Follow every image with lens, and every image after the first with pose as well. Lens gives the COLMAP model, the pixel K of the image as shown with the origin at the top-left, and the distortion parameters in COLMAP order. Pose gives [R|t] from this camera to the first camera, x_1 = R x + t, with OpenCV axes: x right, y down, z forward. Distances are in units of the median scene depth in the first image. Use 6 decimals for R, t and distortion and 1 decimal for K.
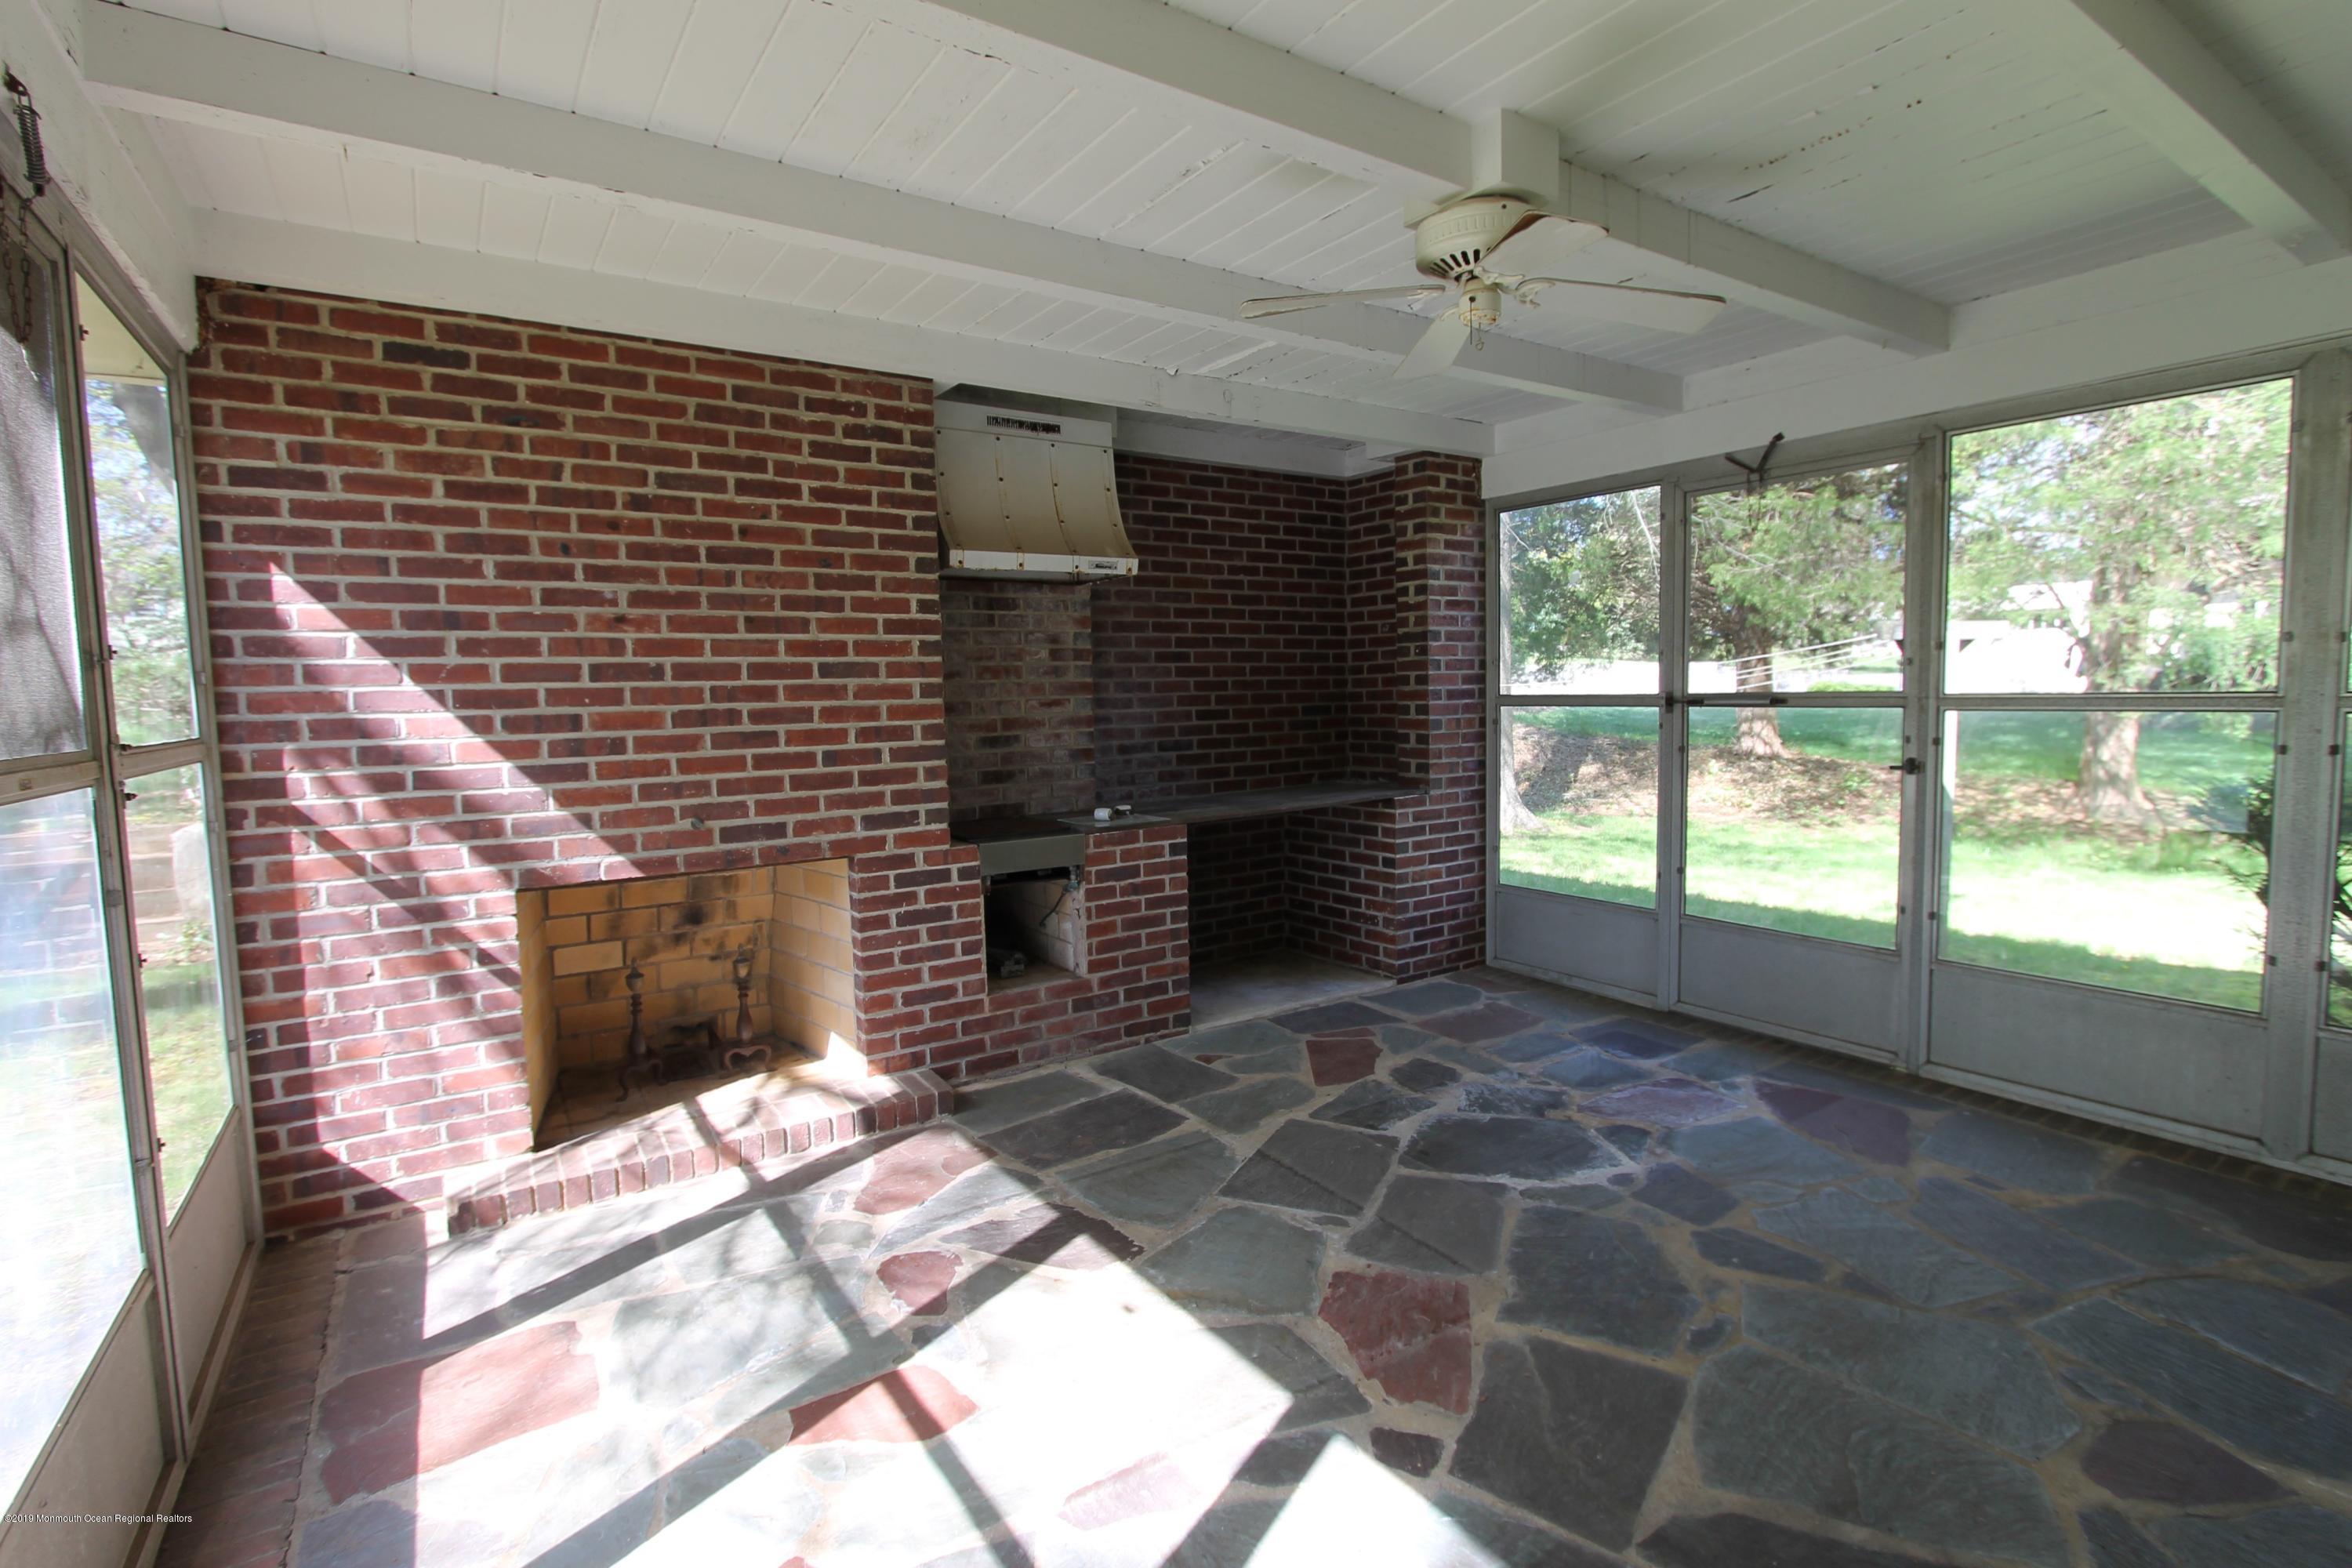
lens RADIAL K [[1099.3, 0, 1189.0], [0, 1099.3, 777.3], [0, 0, 1]] dist [-0.028276, 0.010672]
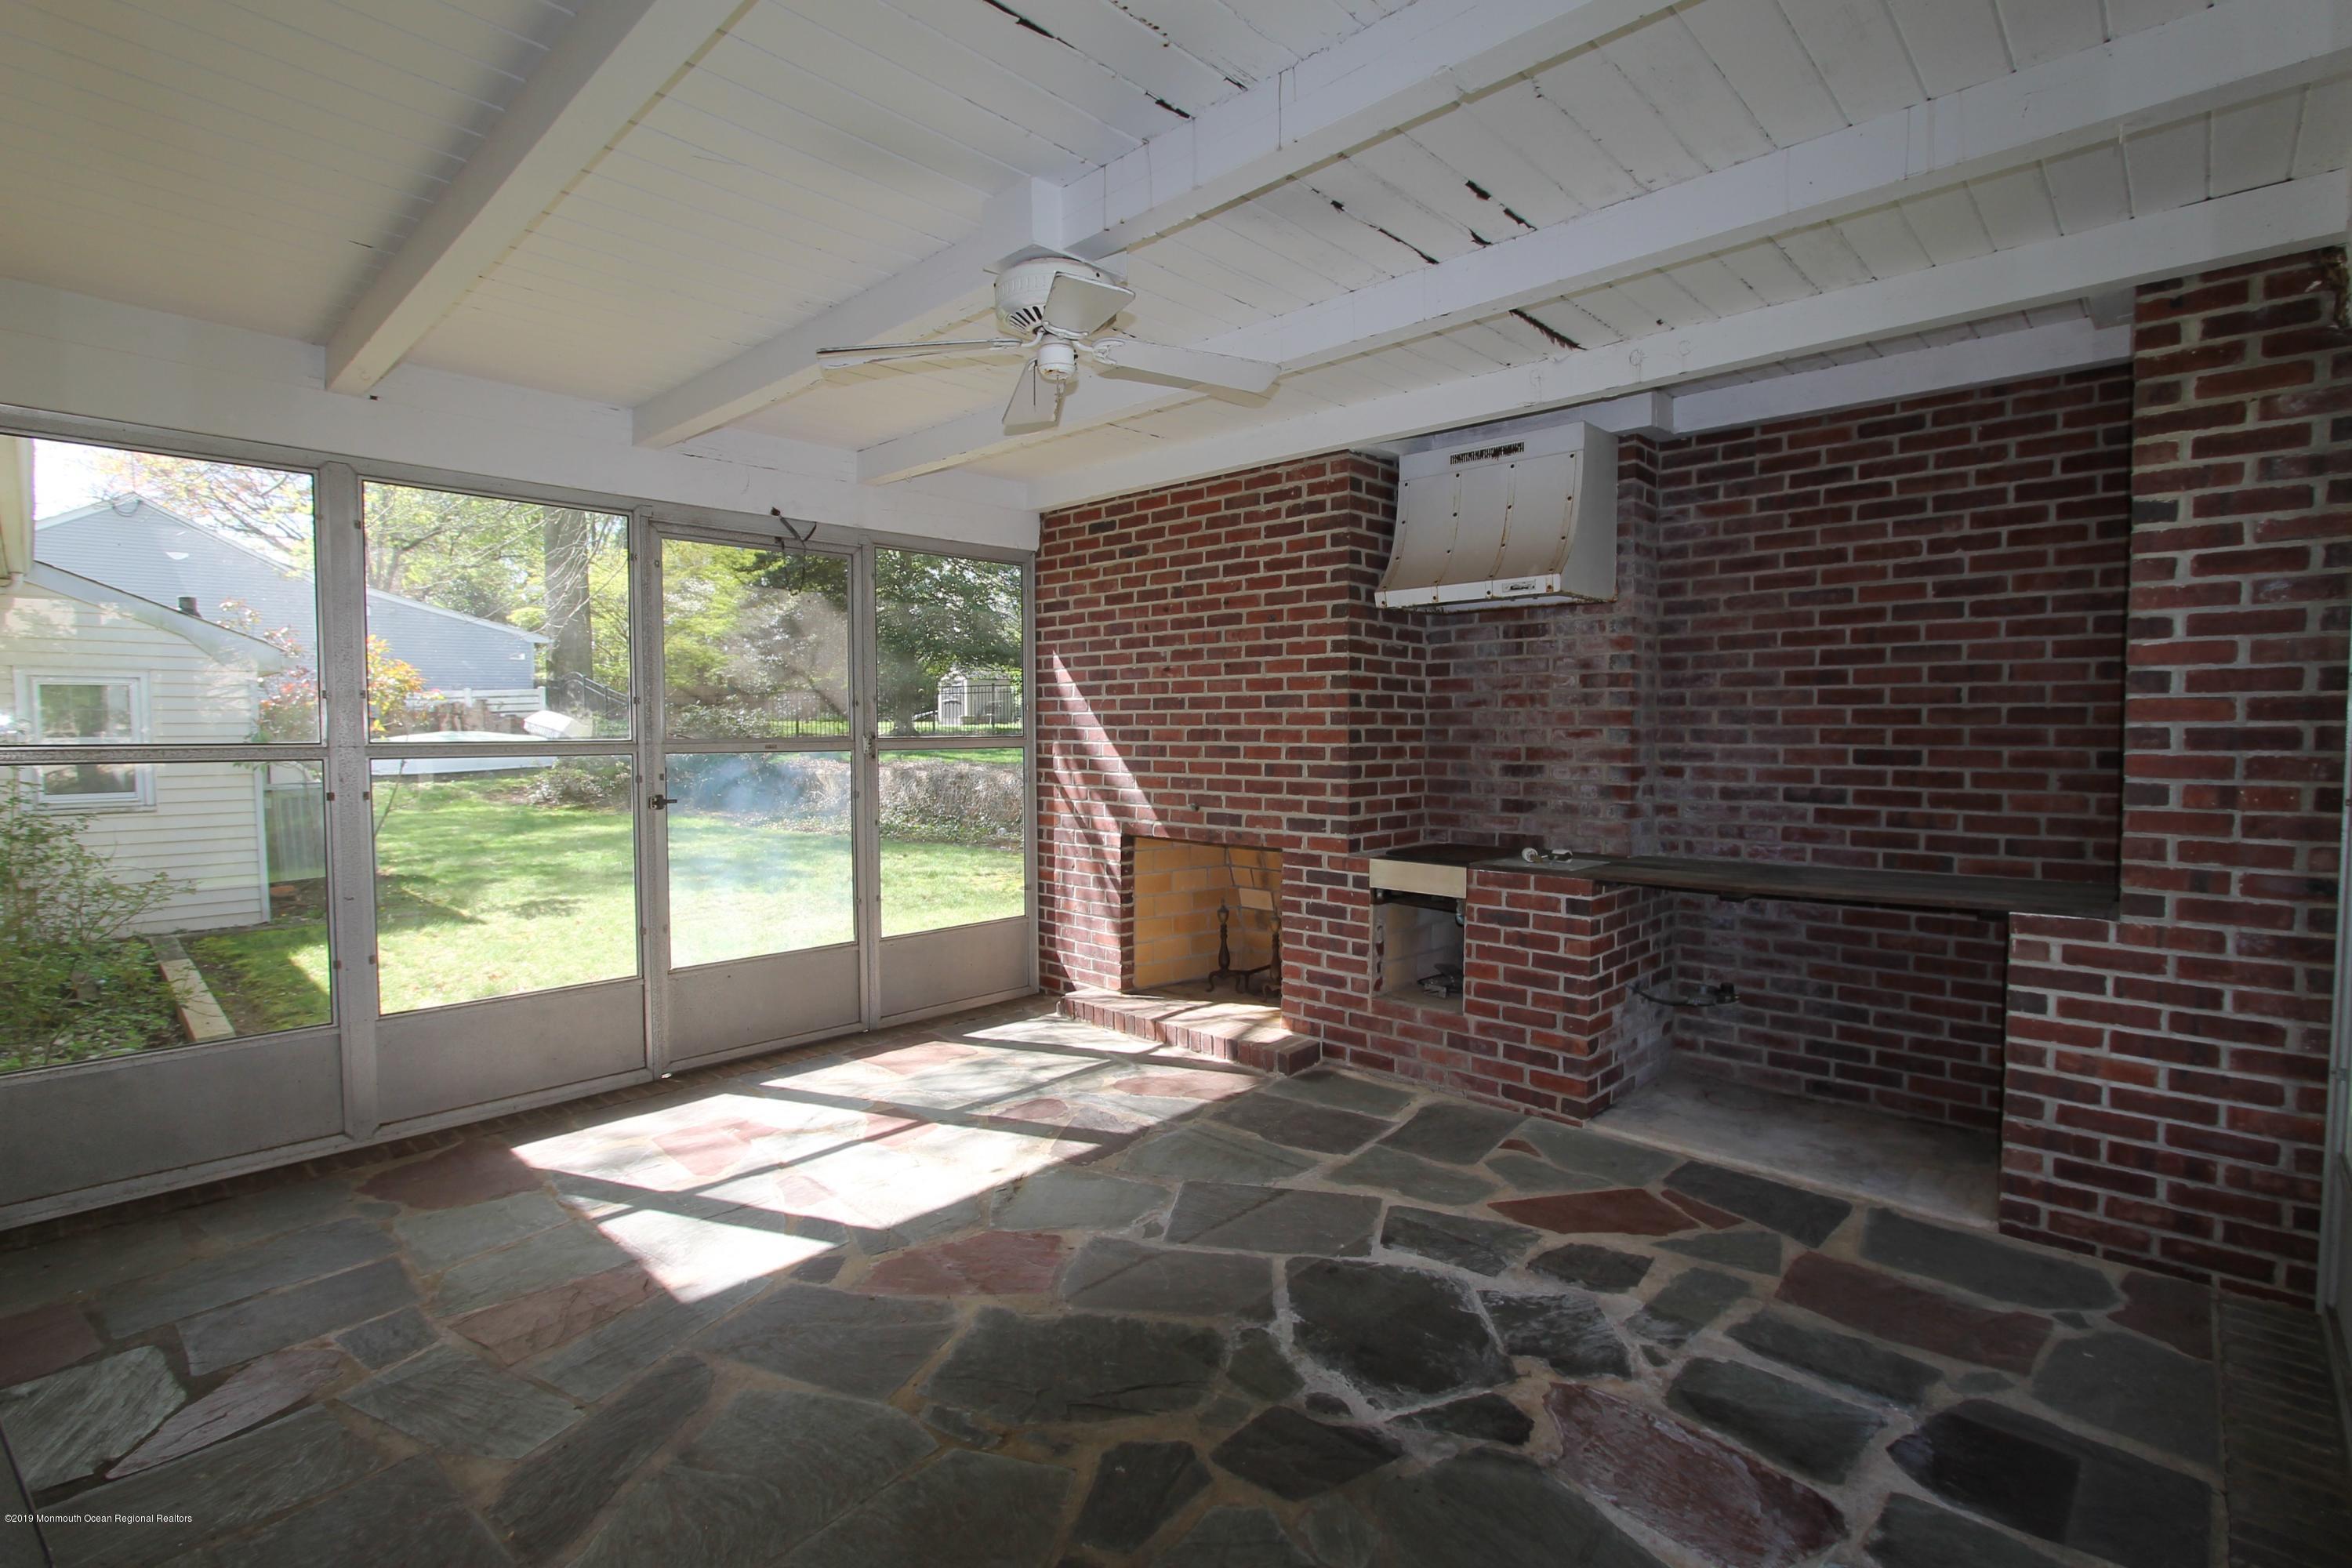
lens RADIAL K [[1099.3, 0, 1189.0], [0, 1099.3, 777.3], [0, 0, 1]] dist [-0.028276, 0.010672]
pose [[0.221803, 0.064731, -0.972941, 0.956672], [-0.080577, 0.995598, 0.047869, -0.066230], [0.971757, 0.067779, 0.226043, 0.652564]]
